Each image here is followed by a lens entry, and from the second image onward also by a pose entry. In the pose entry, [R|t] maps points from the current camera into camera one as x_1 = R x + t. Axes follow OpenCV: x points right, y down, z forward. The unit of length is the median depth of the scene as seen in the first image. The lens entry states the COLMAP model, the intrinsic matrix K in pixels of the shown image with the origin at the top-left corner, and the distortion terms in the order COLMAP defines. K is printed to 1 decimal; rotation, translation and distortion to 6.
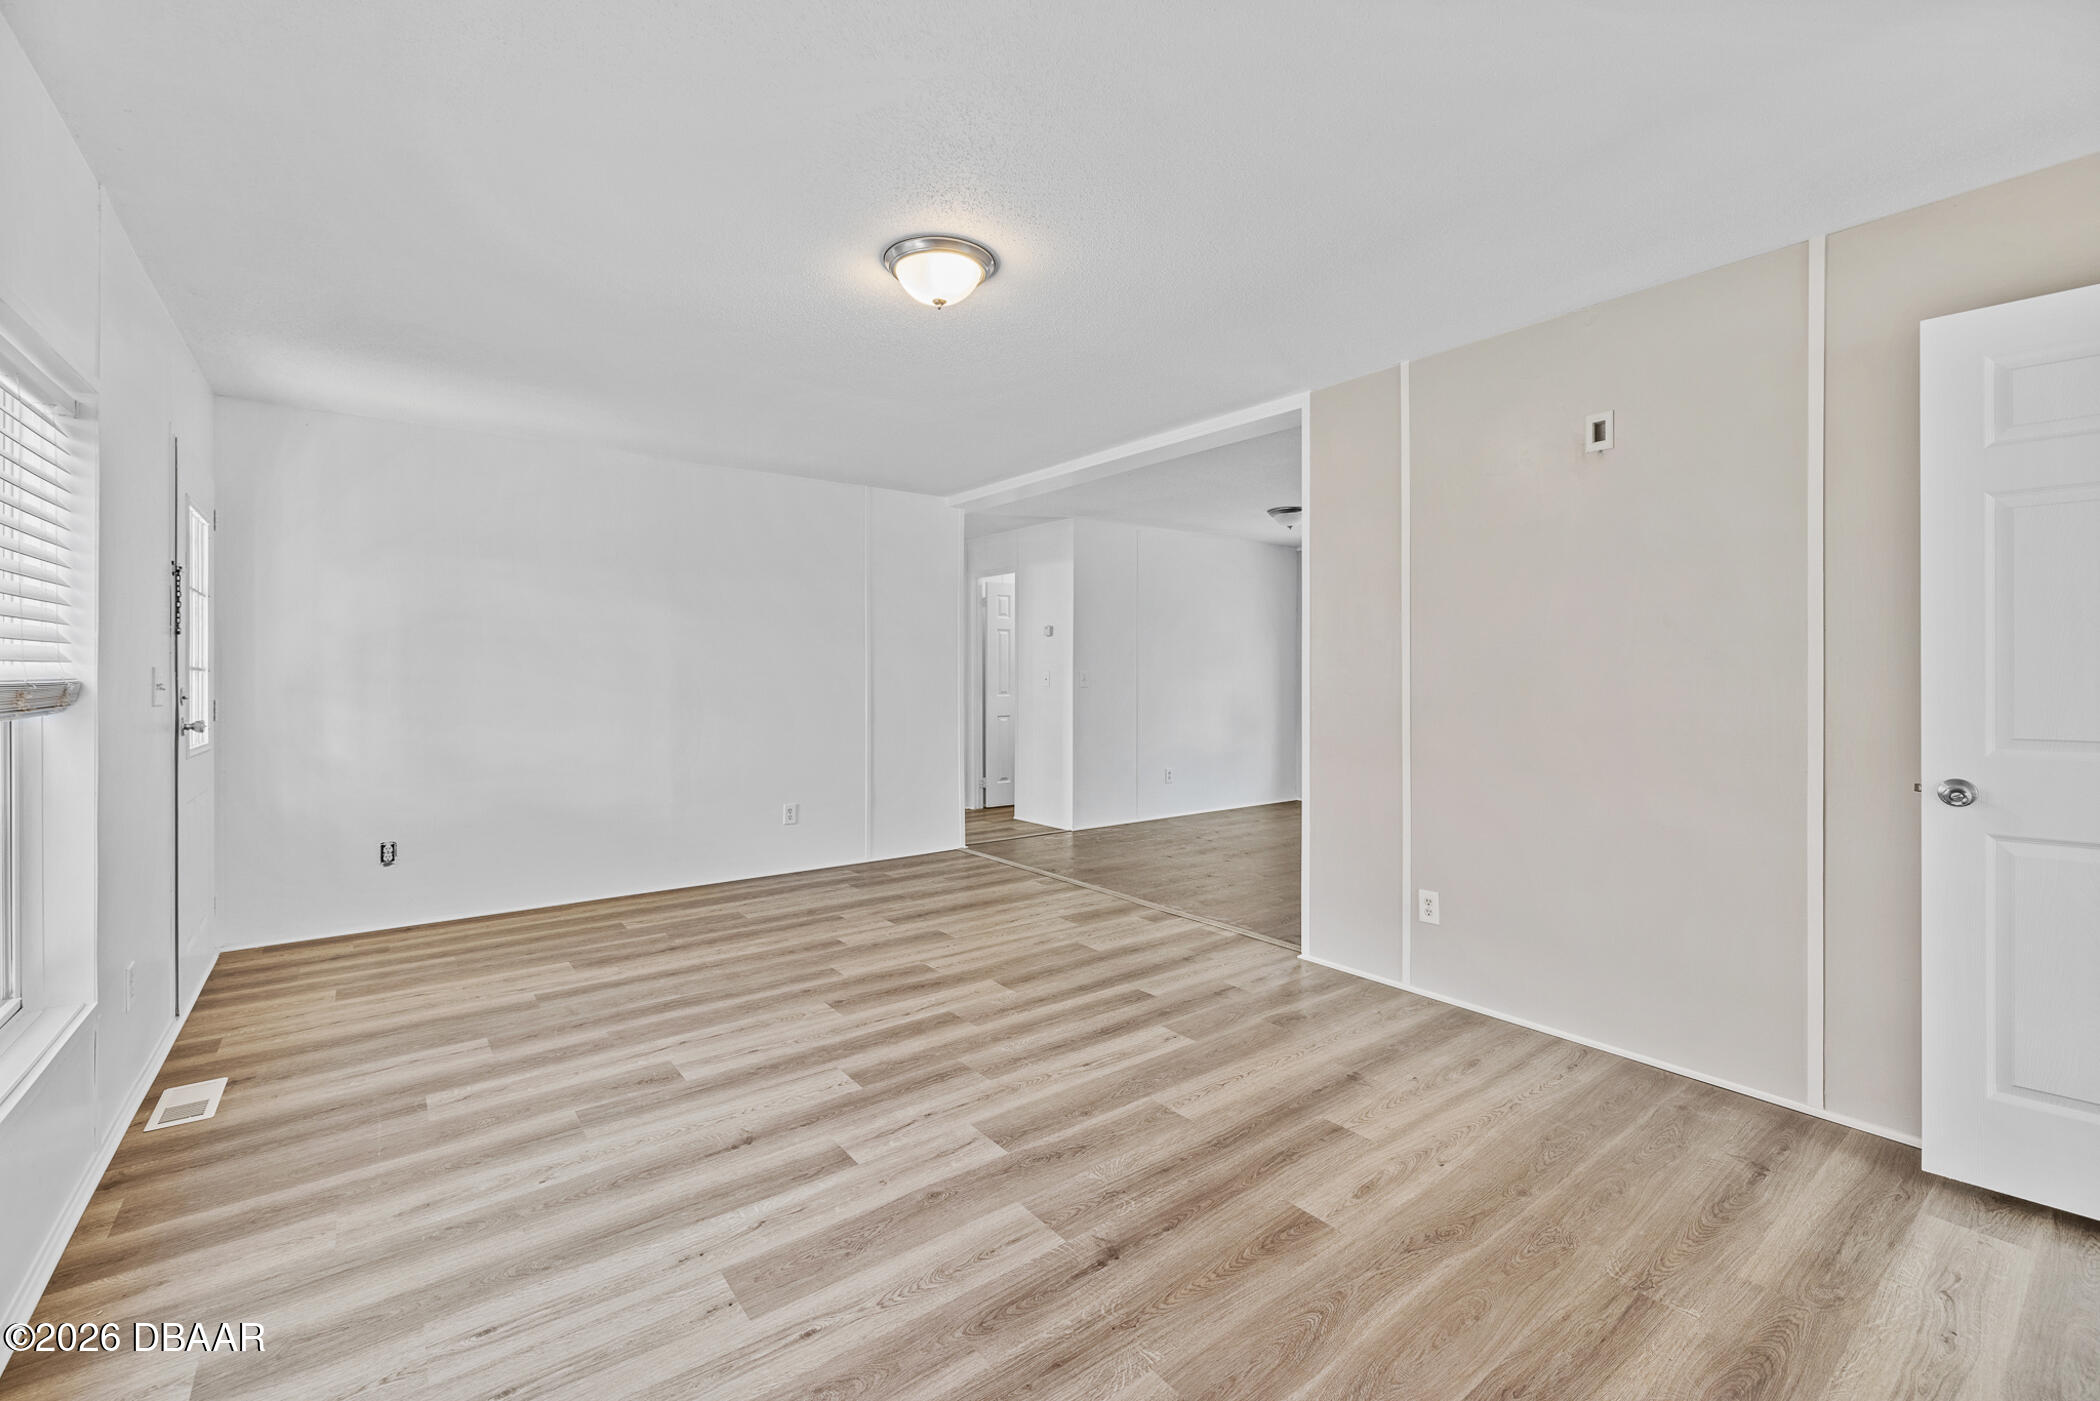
lens RADIAL K [[879.6, 0, 1033.5], [0, 879.6, 679.3], [0, 0, 1]] dist [-0.001460, 0.000452]
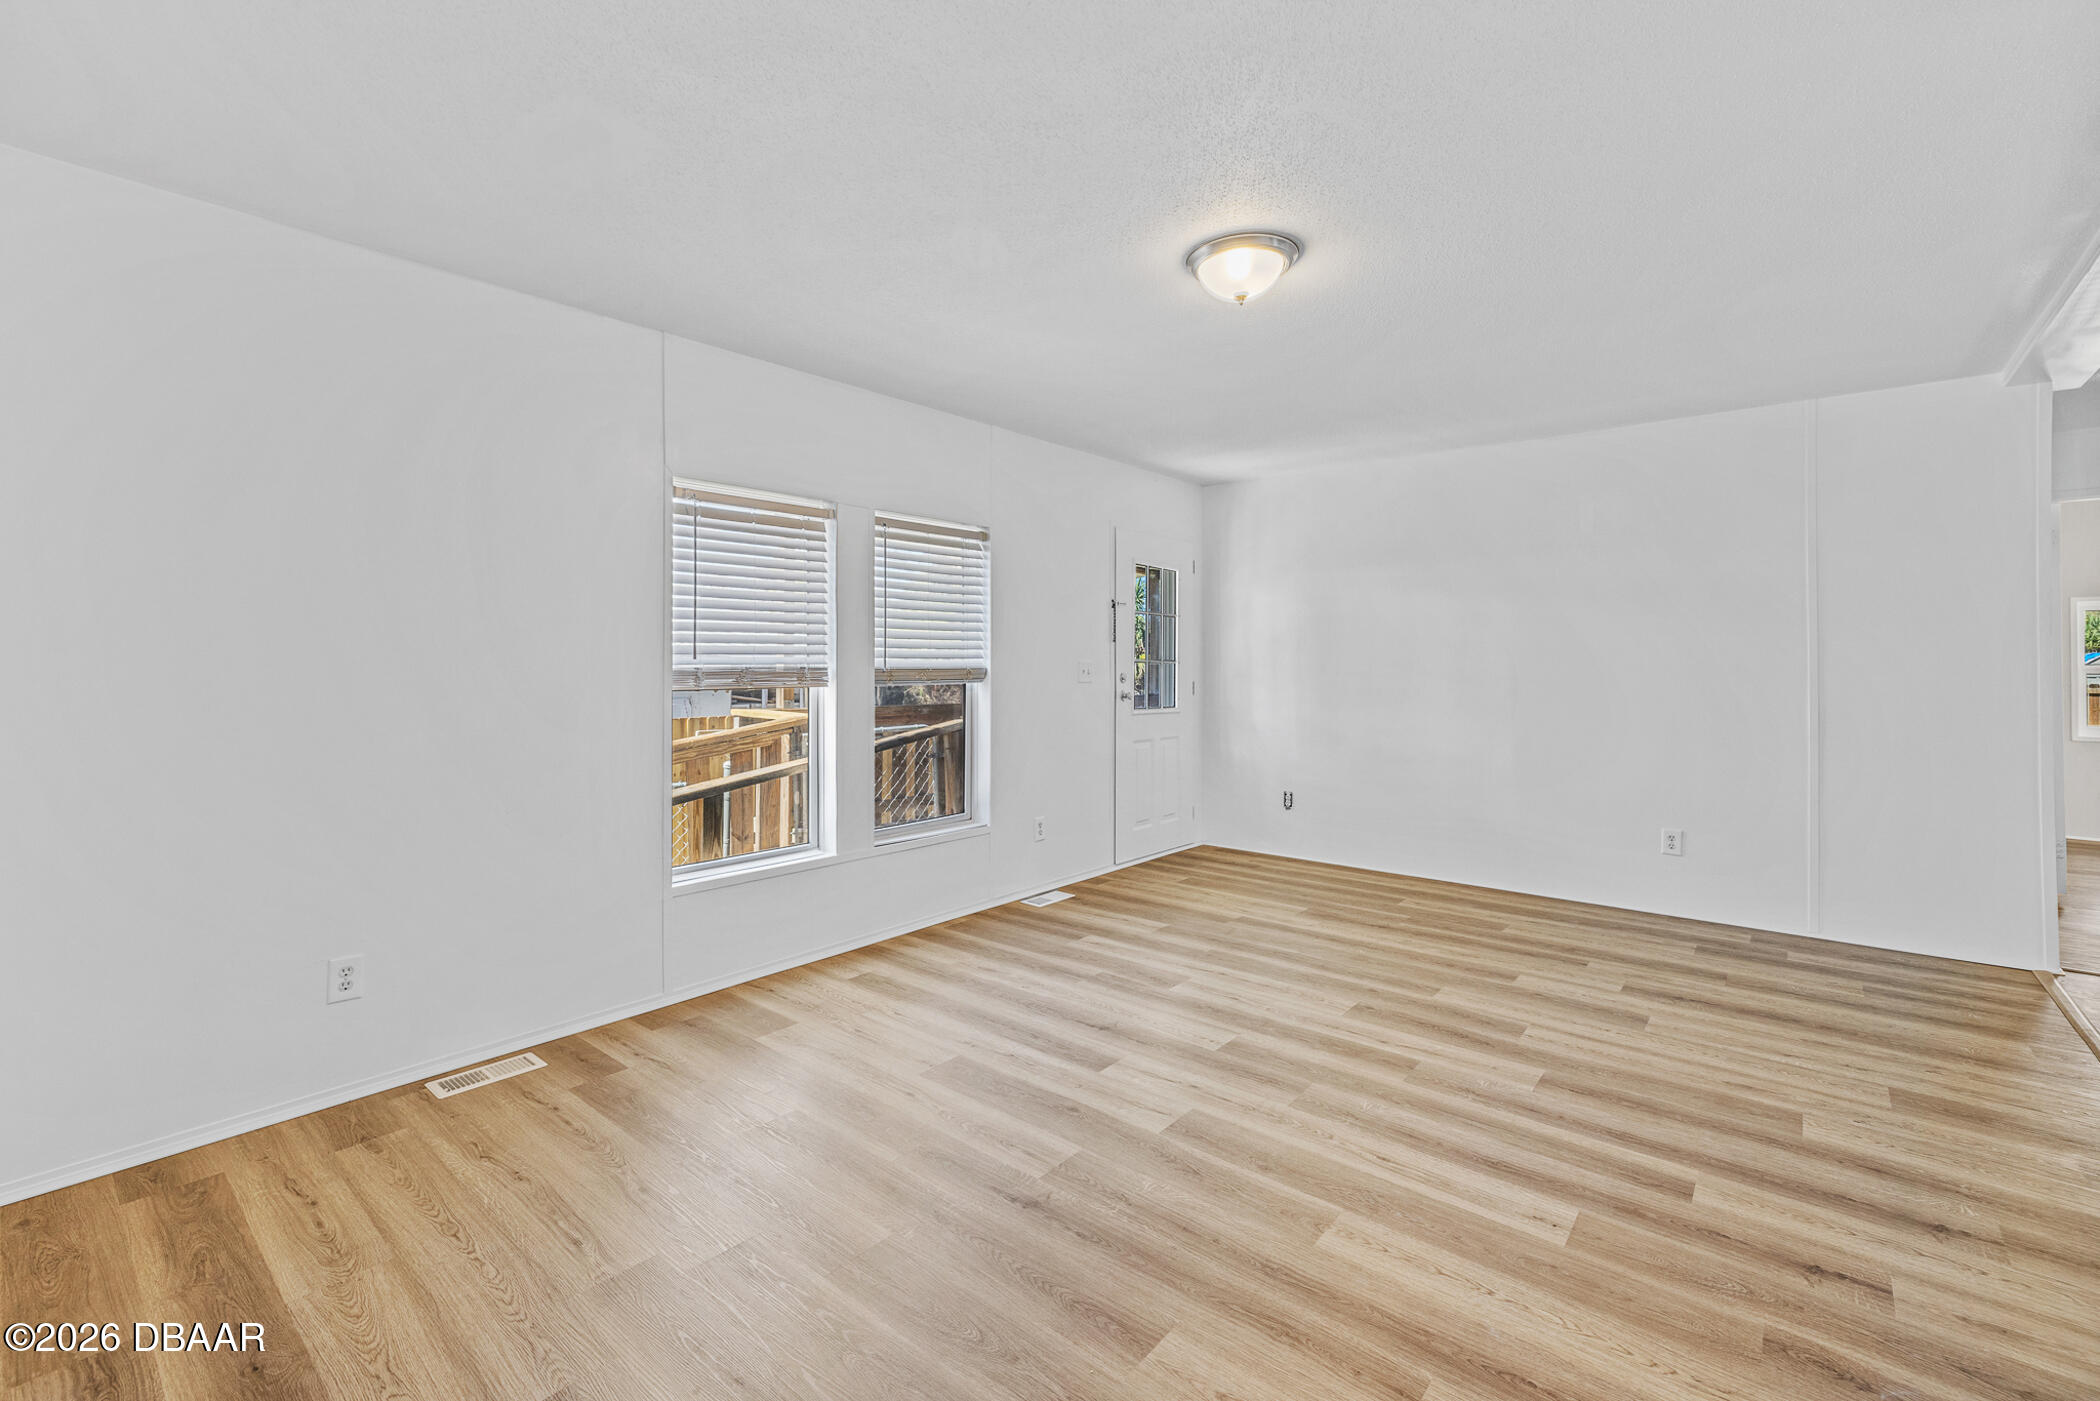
lens RADIAL K [[898.1, 0, 1028.8], [0, 898.1, 687.8], [0, 0, 1]] dist [0.005246, -0.002272]
pose [[0.212090, 0.027475, -0.976864, 0.722367], [-0.008429, 0.999619, 0.026285, -0.004586], [0.977214, 0.002659, 0.212241, 0.480540]]
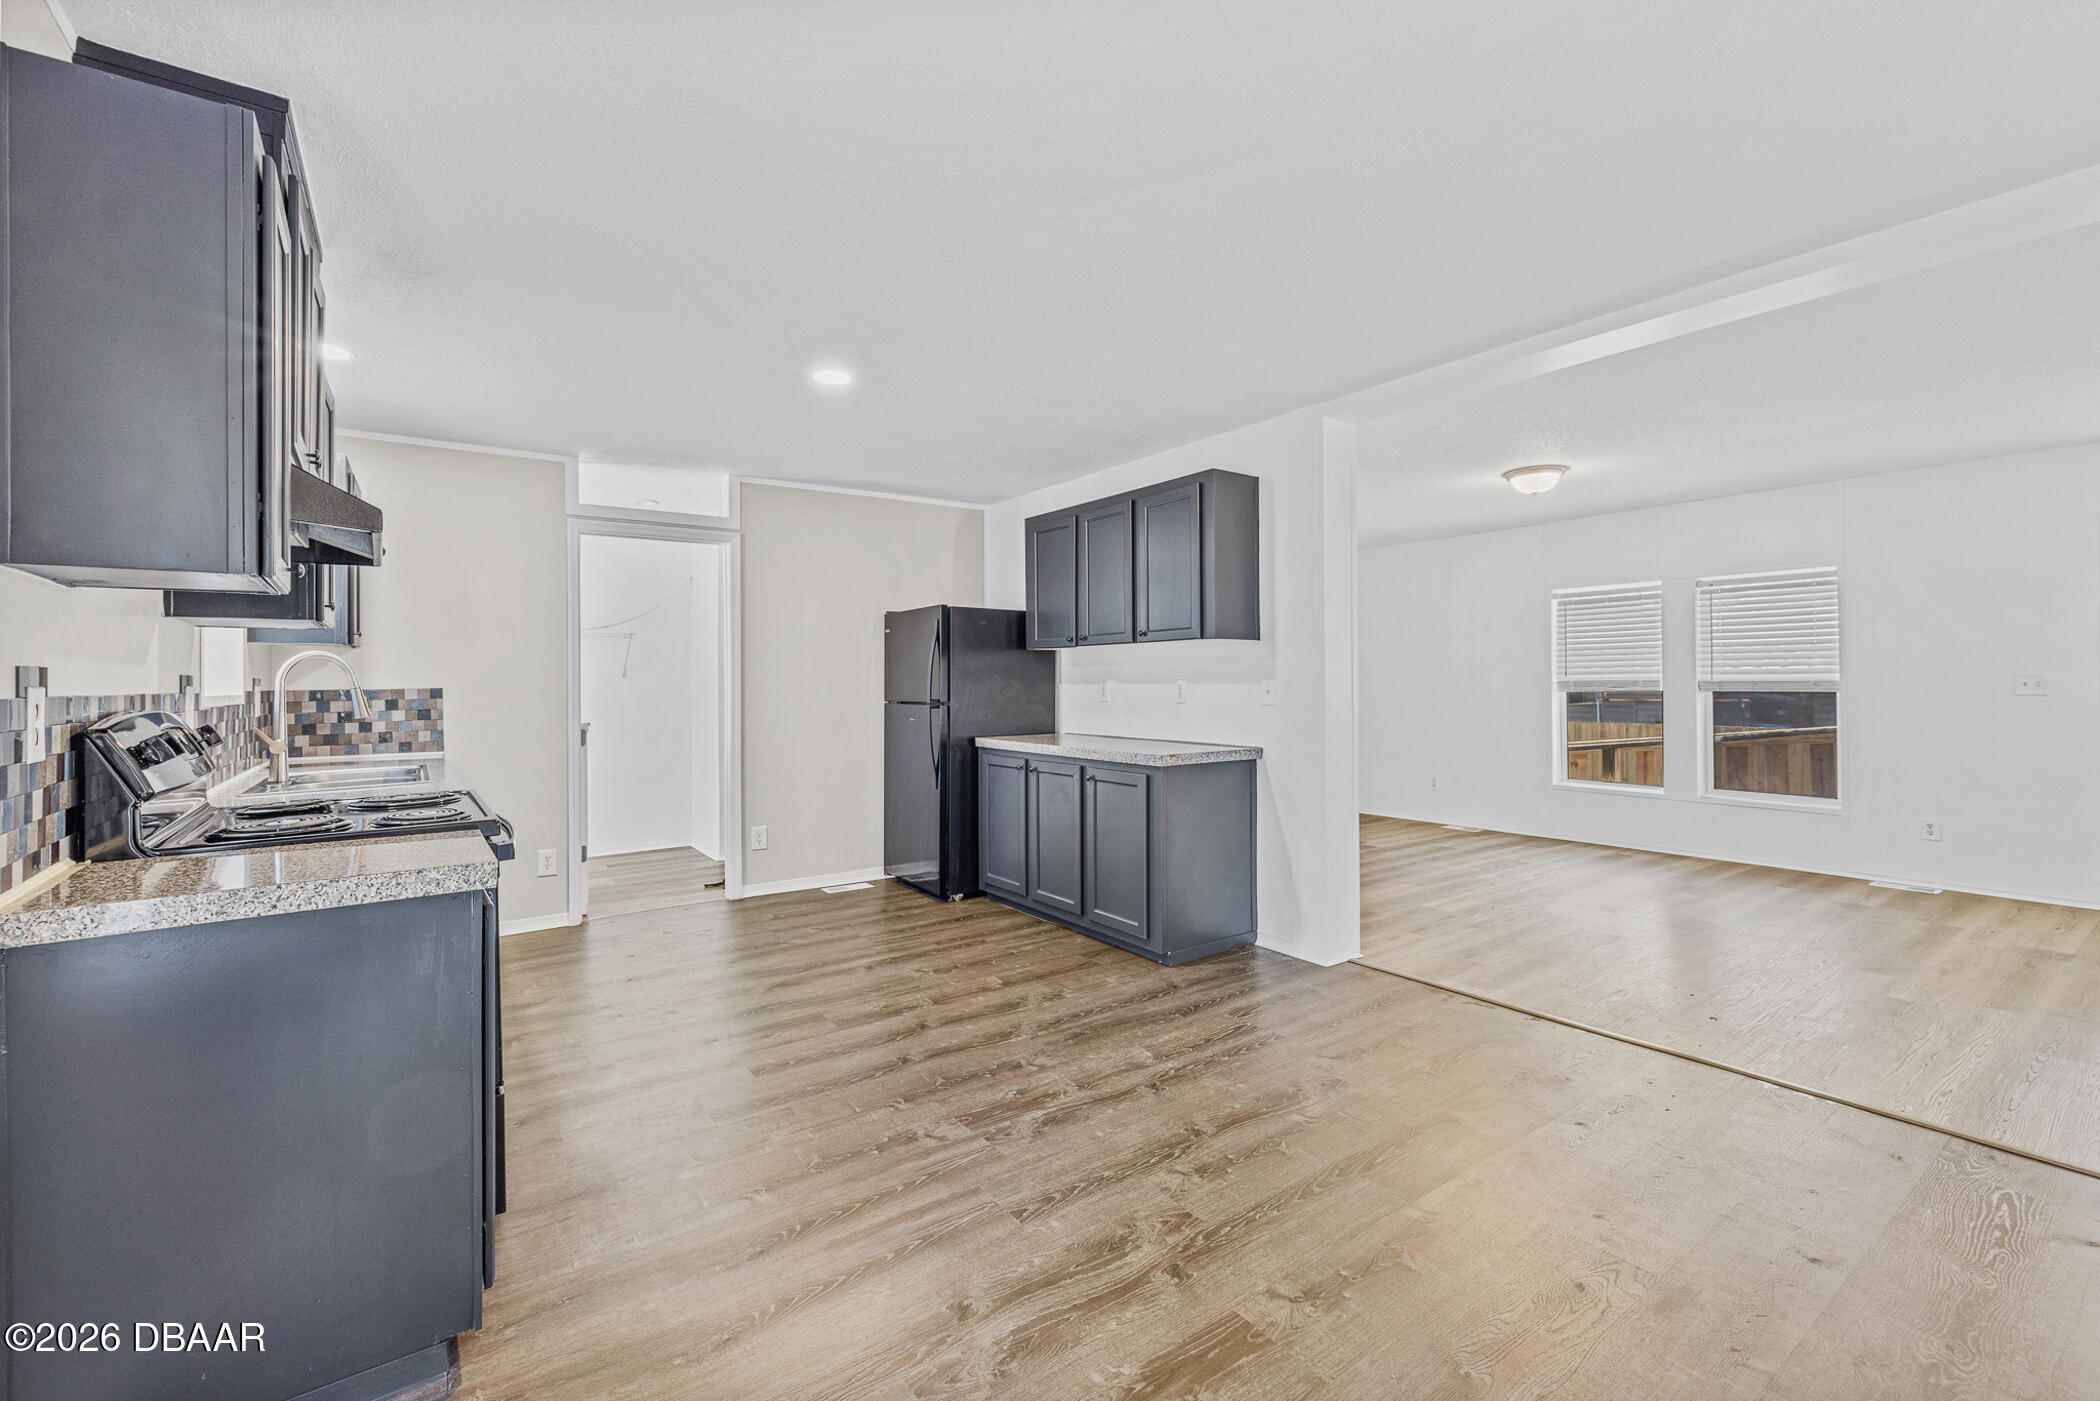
lens RADIAL K [[898.1, 0, 1017.1], [0, 898.1, 665.3], [0, 0, 1]] dist [0.005246, -0.002272]
pose [[-0.999631, 0.007746, 0.026038, 0.890342], [0.007435, 0.999900, -0.012024, -0.019868], [-0.026129, -0.011826, -0.999589, 2.685600]]
